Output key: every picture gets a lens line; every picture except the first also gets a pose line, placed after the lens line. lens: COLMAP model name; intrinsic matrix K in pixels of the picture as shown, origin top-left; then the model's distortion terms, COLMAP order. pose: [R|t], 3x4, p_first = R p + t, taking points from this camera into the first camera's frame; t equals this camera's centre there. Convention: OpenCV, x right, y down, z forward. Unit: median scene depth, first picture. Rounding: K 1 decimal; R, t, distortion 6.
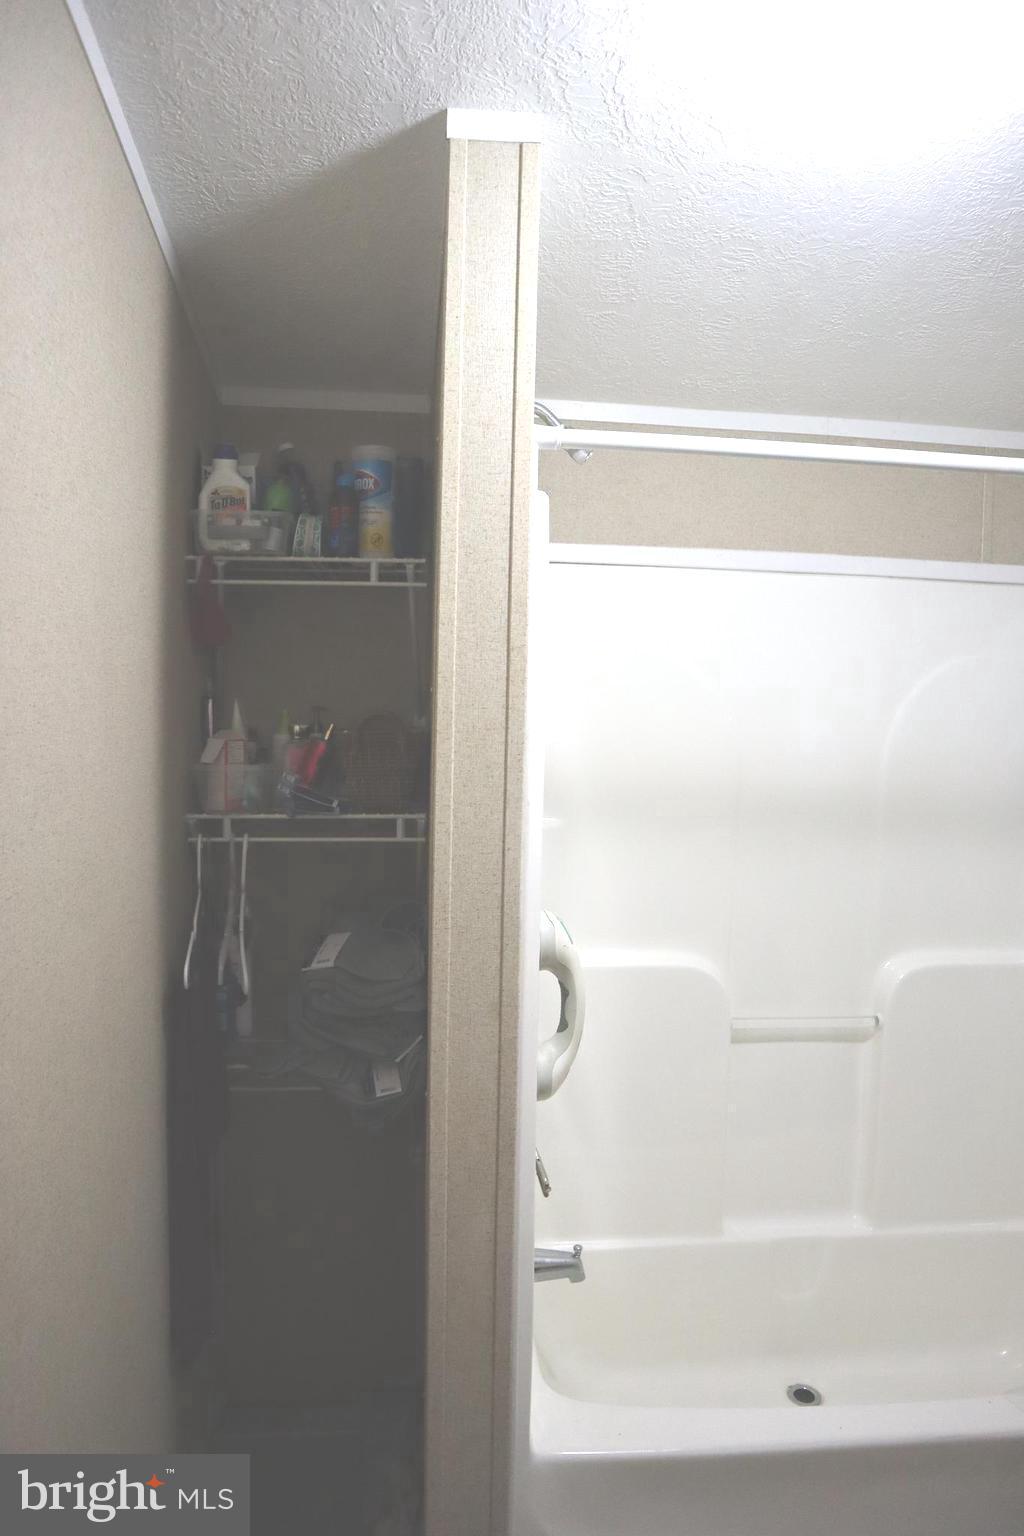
lens RADIAL K [[1054.5, 0, 512.0], [0, 1054.5, 768.0], [0, 0, 1]] dist [-0.123385, 0.071798]
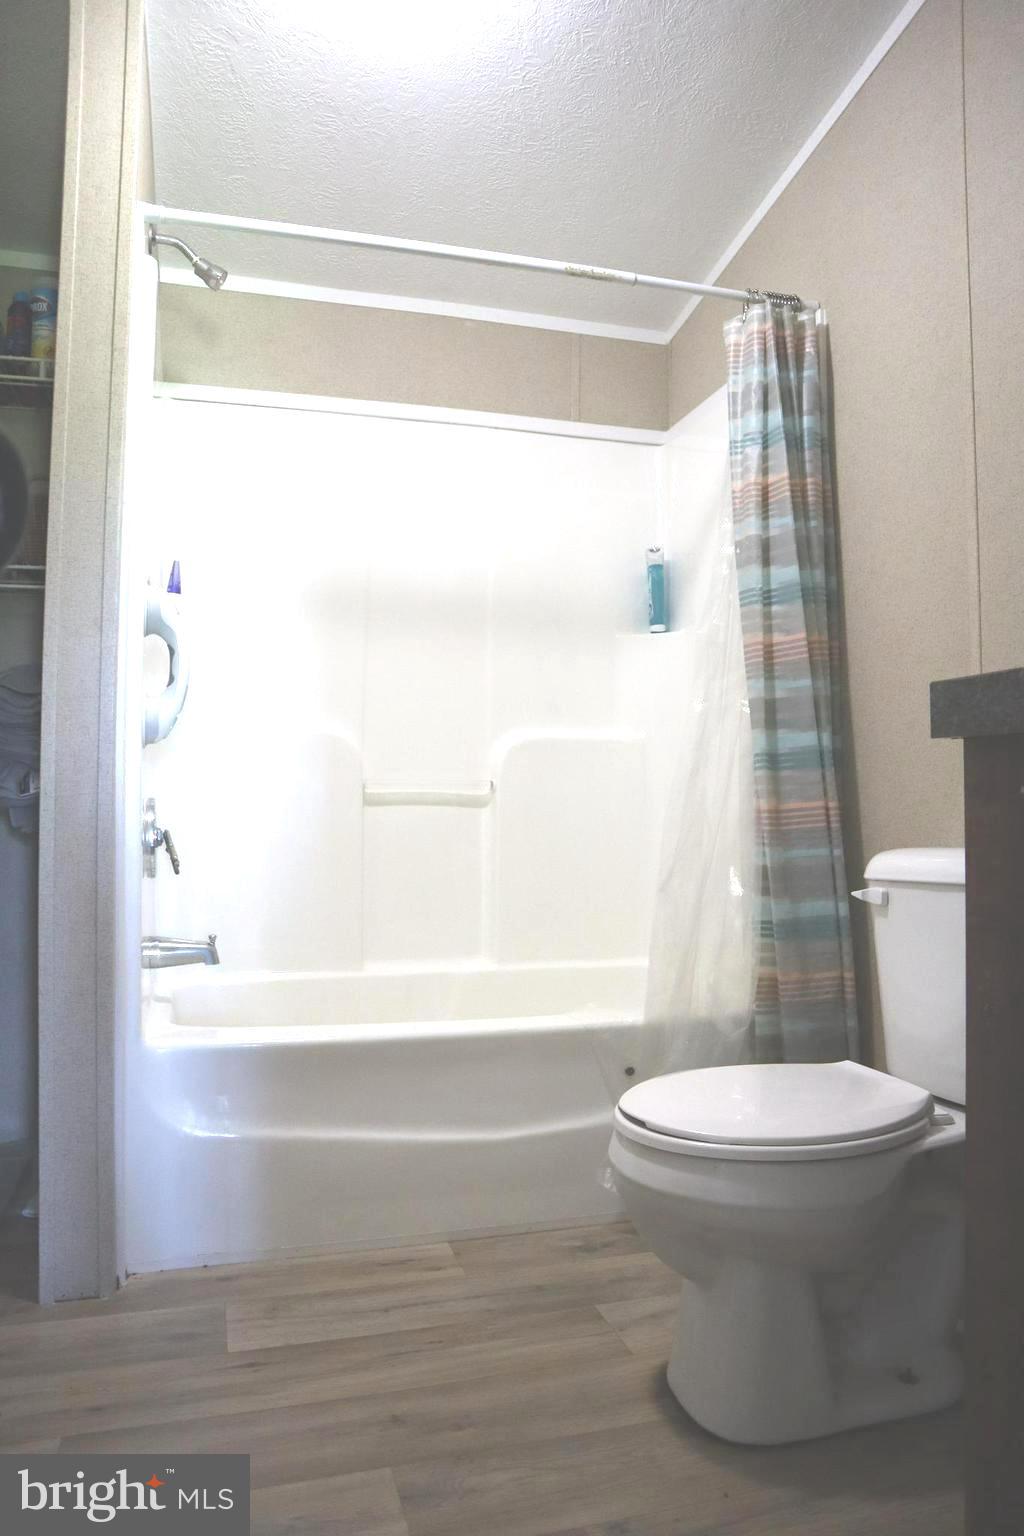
lens RADIAL K [[1056.2, 0, 512.0], [0, 1056.2, 768.0], [0, 0, 1]] dist [-0.130044, 0.076532]
pose [[0.981751, -0.010990, 0.189855, 0.222680], [0.025963, 0.996727, -0.076559, 0.482604], [-0.188392, 0.080091, 0.978823, -0.282062]]
